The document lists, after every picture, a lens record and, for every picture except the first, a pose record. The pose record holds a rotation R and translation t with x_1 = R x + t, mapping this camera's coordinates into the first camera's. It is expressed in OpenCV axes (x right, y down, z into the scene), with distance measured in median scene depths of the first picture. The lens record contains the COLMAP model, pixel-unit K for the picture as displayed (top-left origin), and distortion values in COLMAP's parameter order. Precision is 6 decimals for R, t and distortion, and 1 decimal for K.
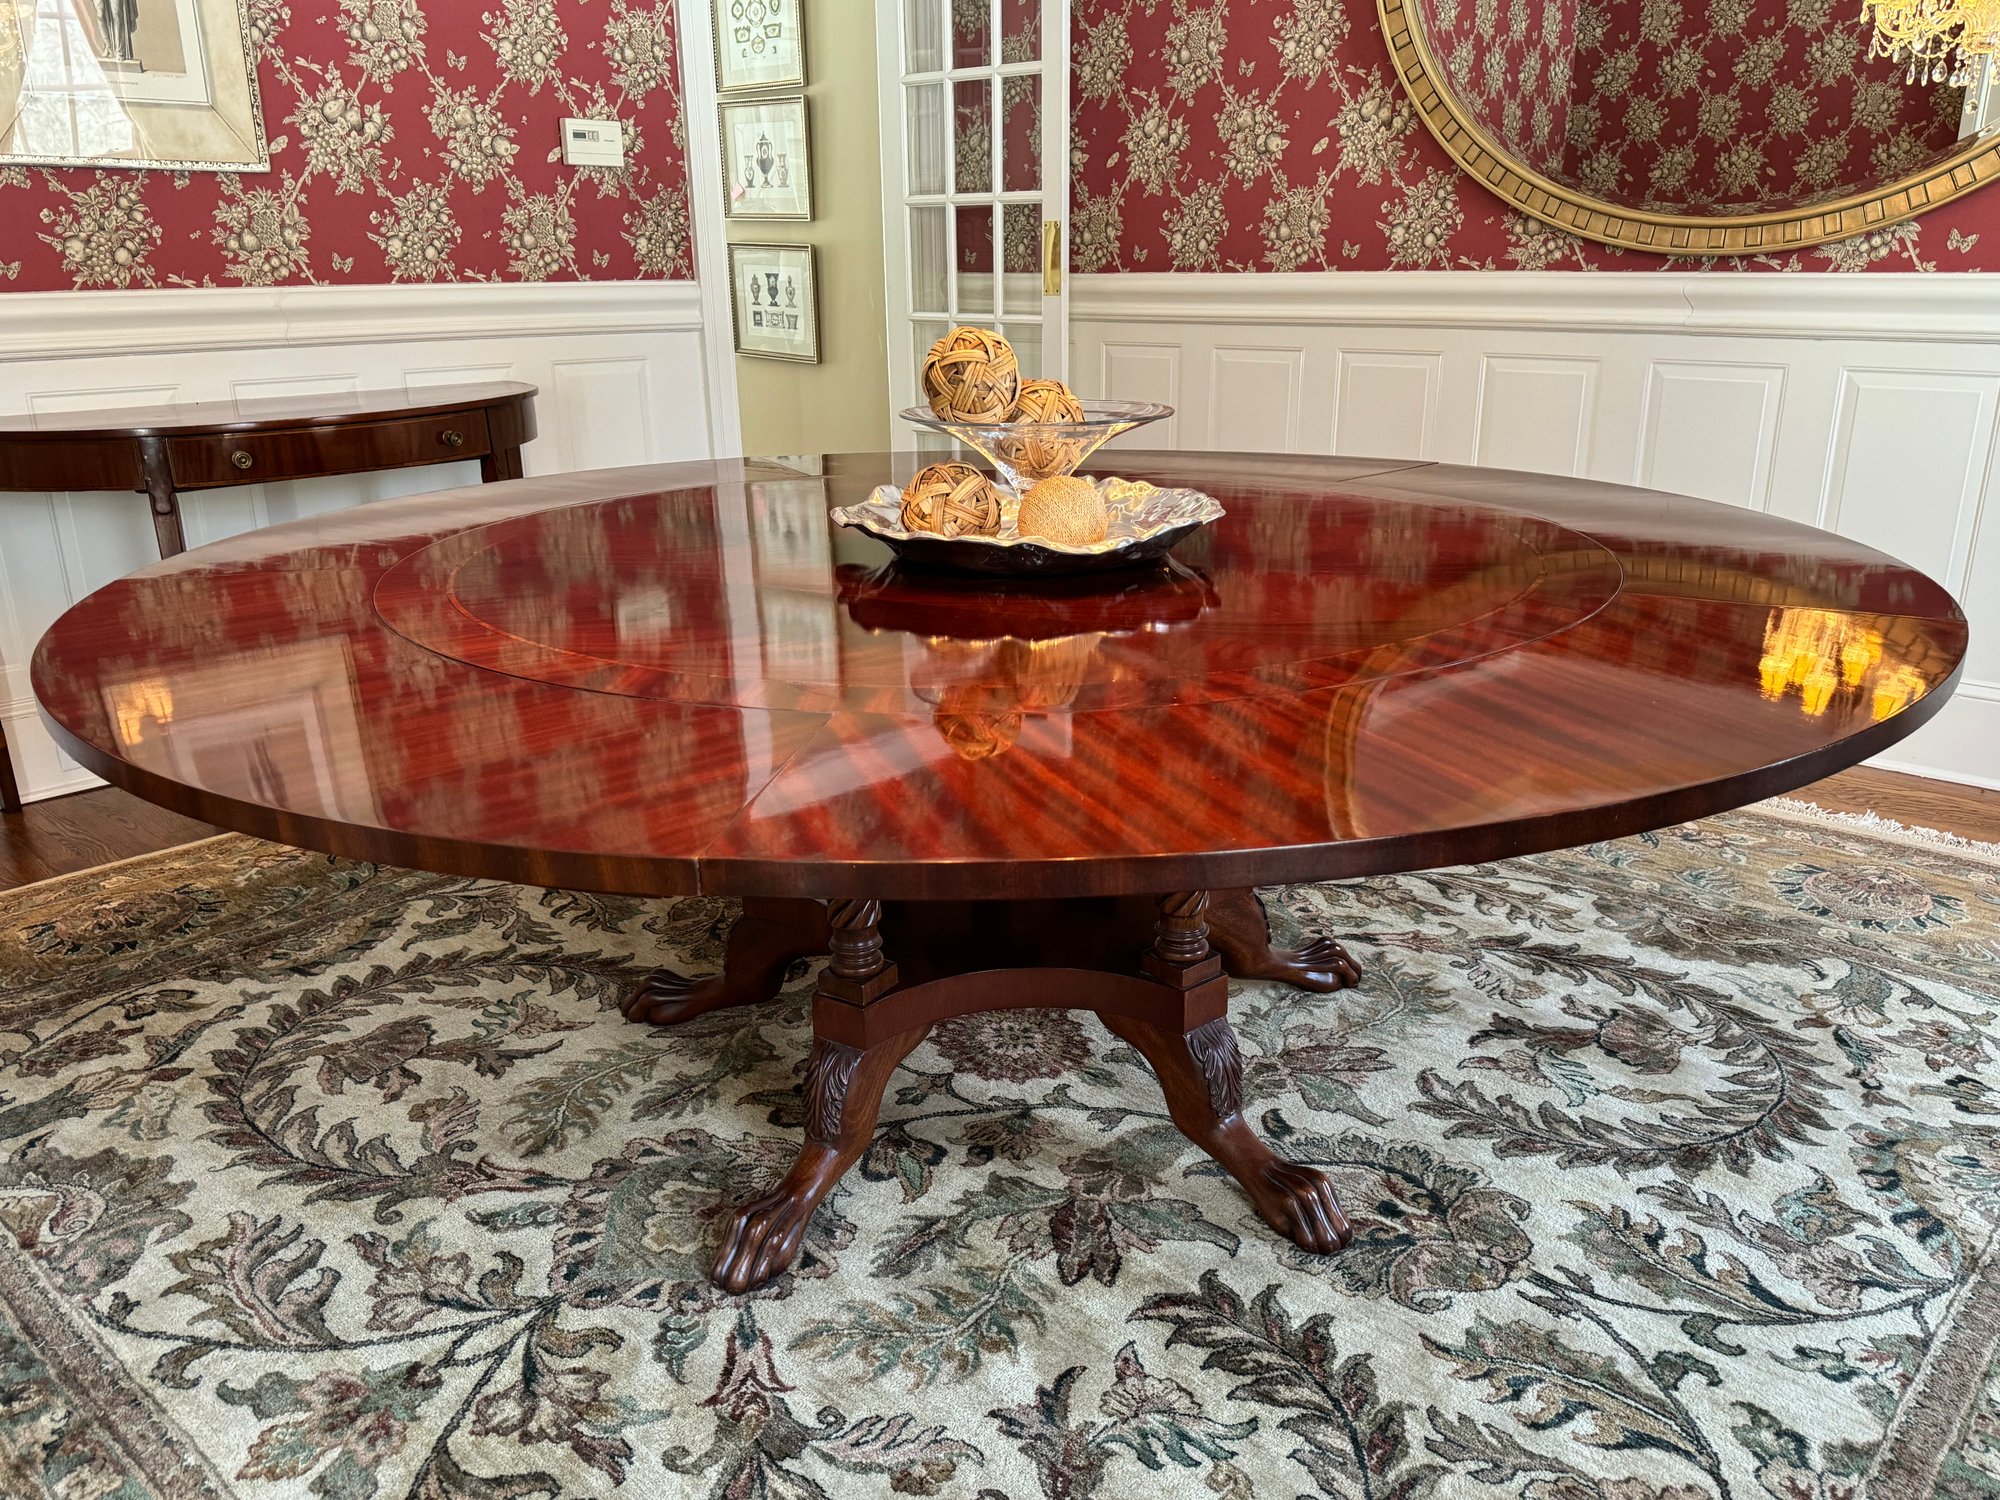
lens RADIAL K [[1516.1, 0, 995.9], [0, 1516.1, 757.6], [0, 0, 1]] dist [0.033081, -0.039877]
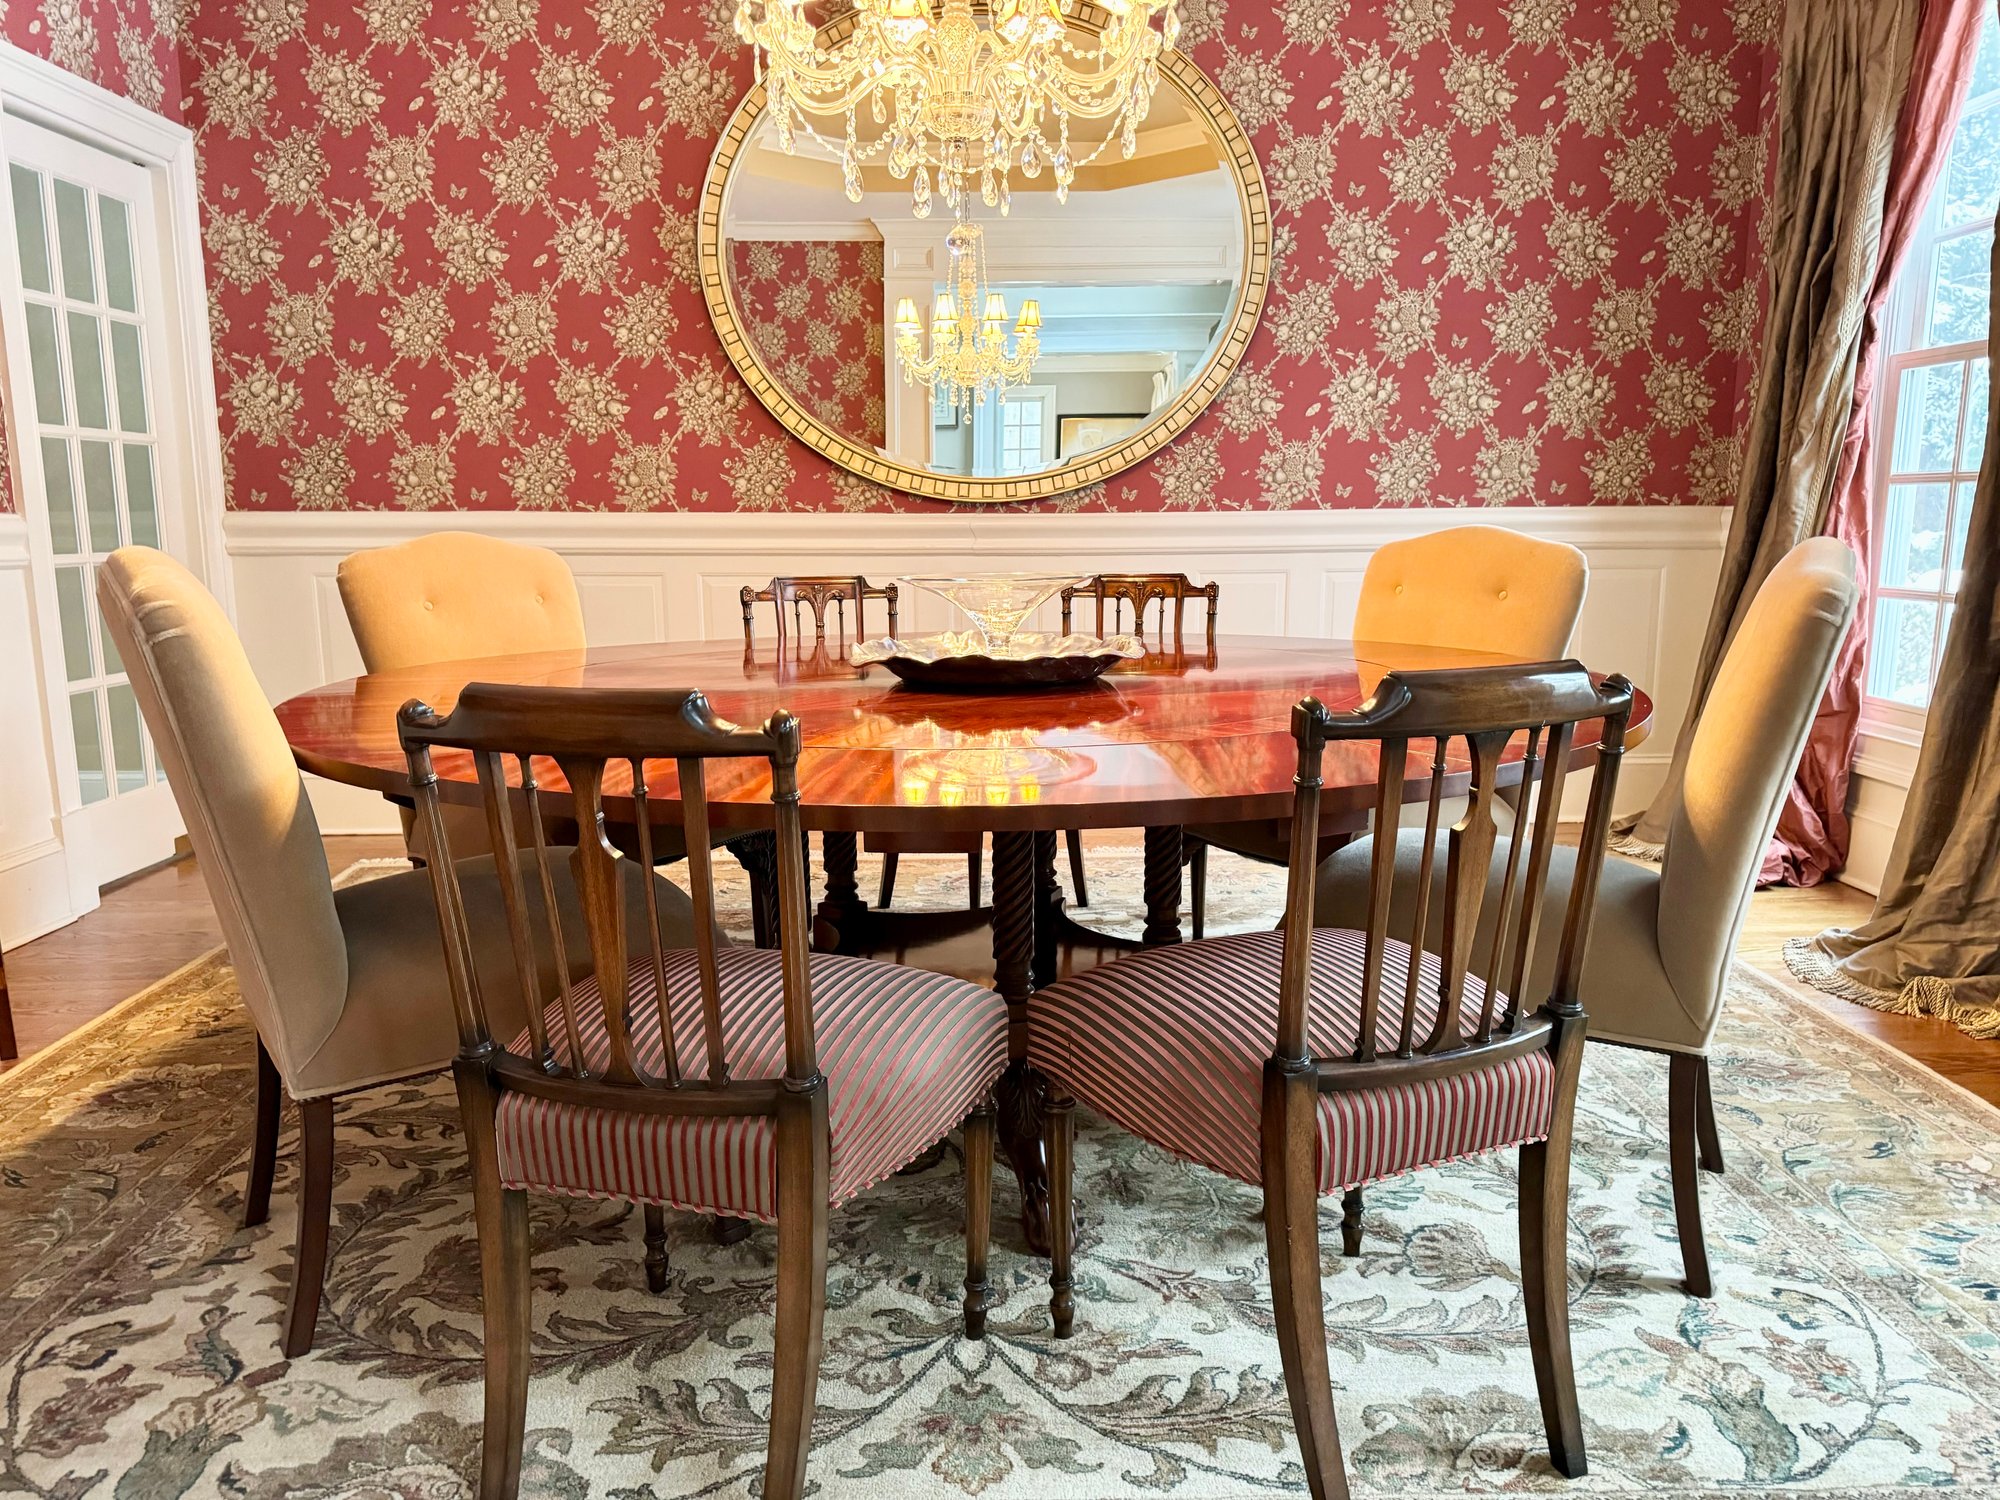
lens RADIAL K [[1430.6, 0, 1003.6], [0, 1430.6, 754.4], [0, 0, 1]] dist [0.005405, -0.007650]
pose [[0.708808, -0.107084, 0.697226, -0.824907], [0.220134, 0.972628, -0.074409, 0.024755], [-0.670174, 0.206225, 0.712979, 0.100241]]
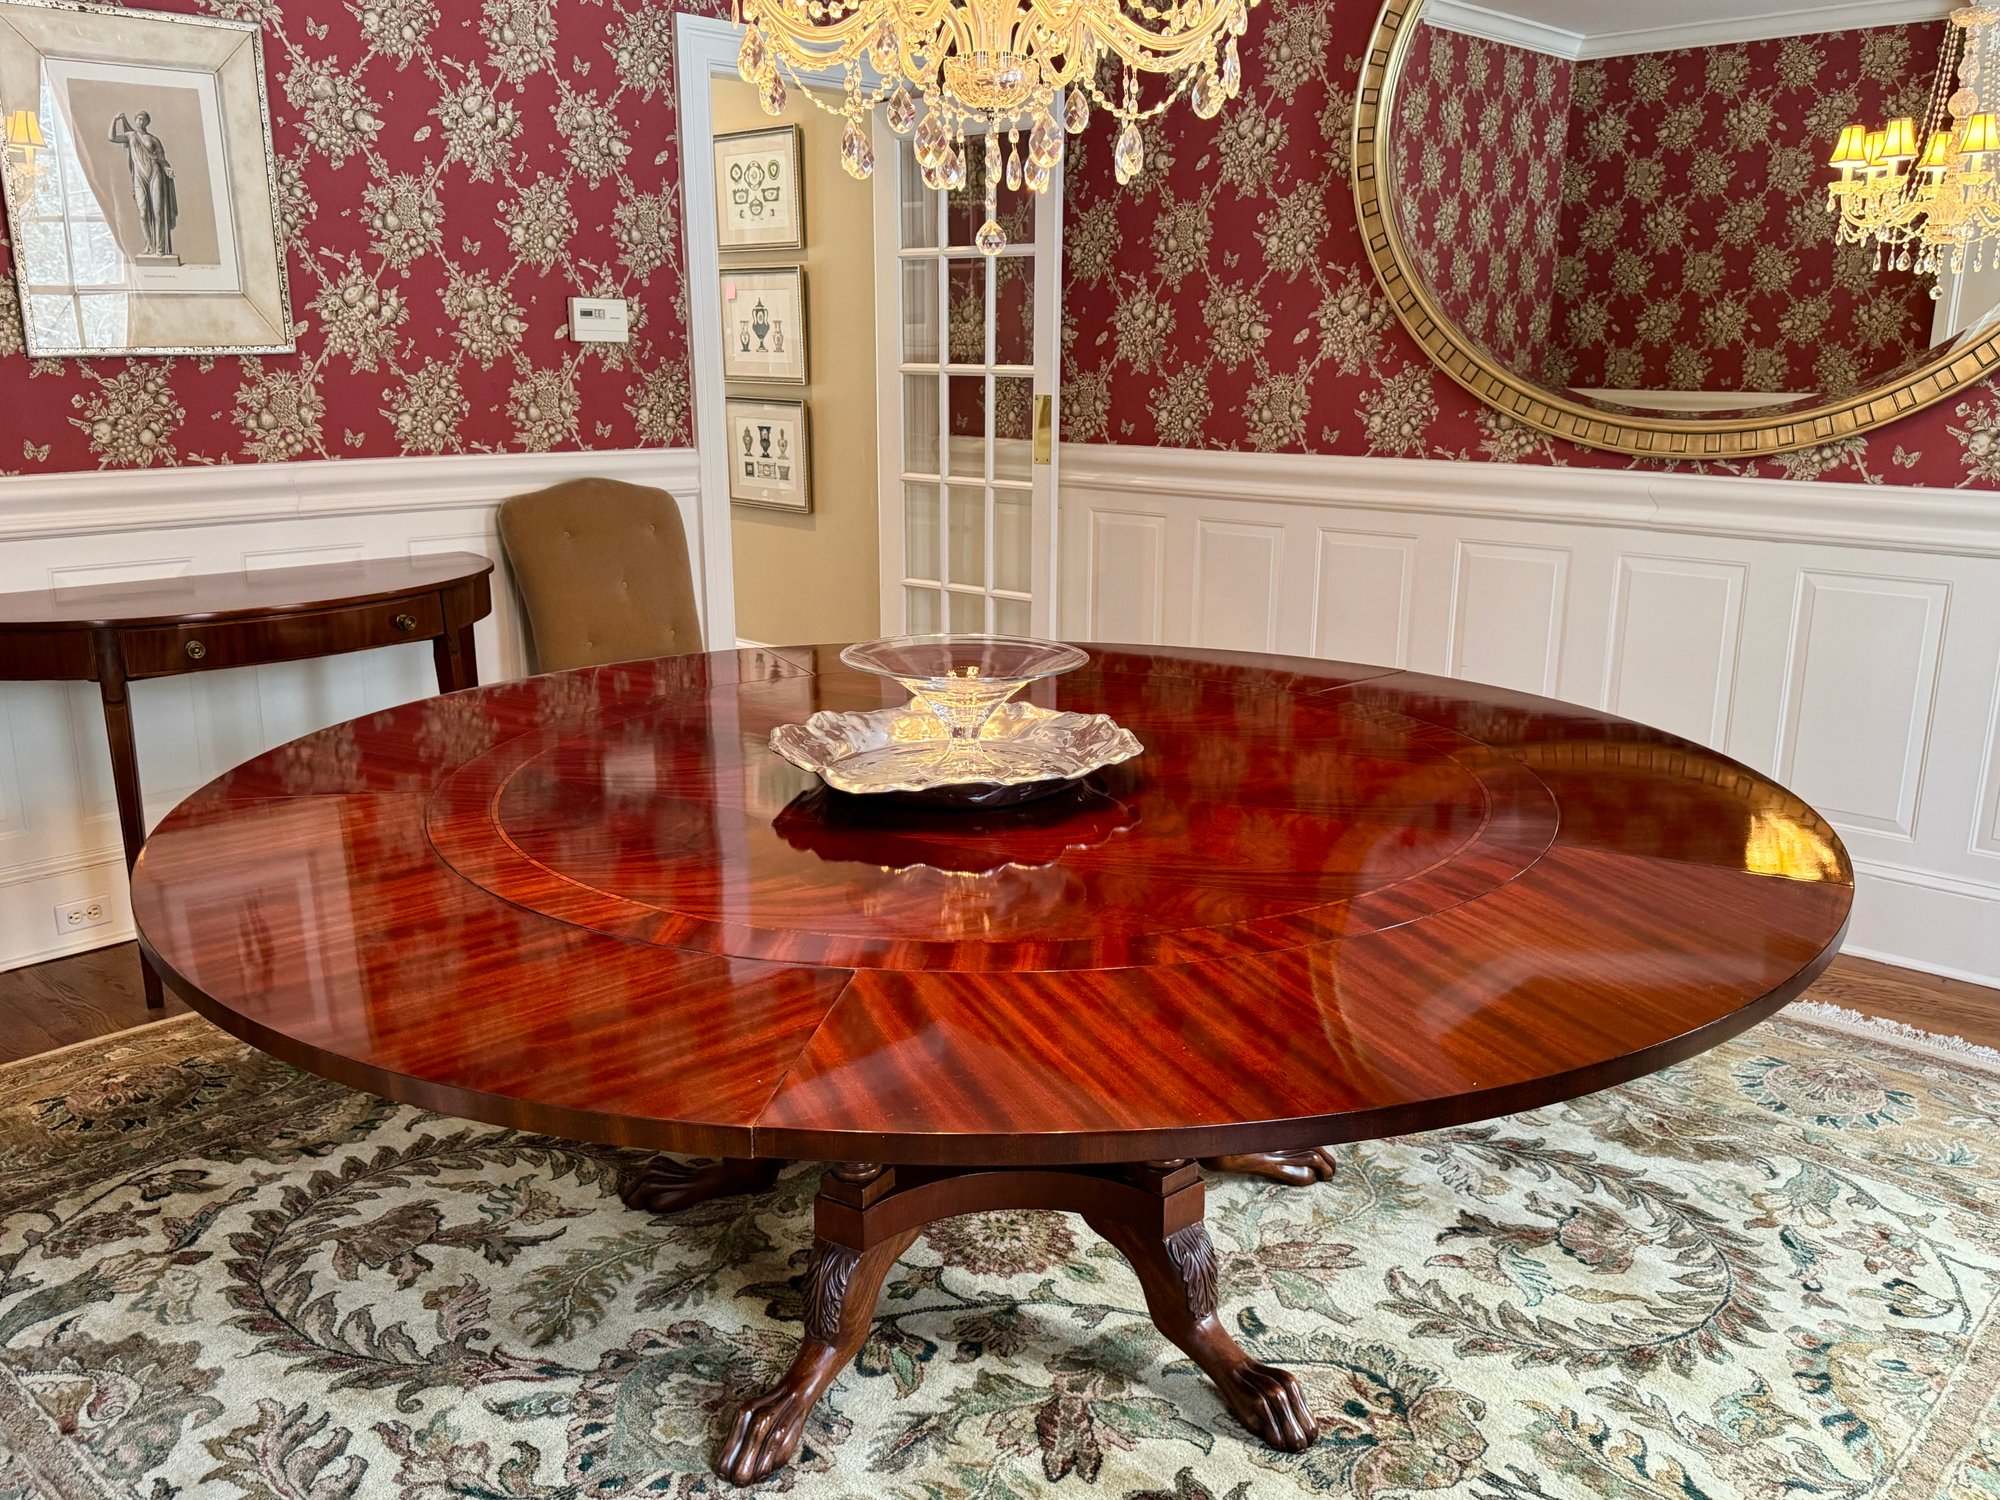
lens RADIAL K [[1618.1, 0, 990.8], [0, 1618.1, 755.3], [0, 0, 1]] dist [0.012000, -0.011356]
pose [[0.999857, 0.013597, 0.010089, -0.011898], [-0.012832, 0.997293, -0.072406, -0.065811], [-0.011046, 0.072267, 0.997324, -0.144904]]
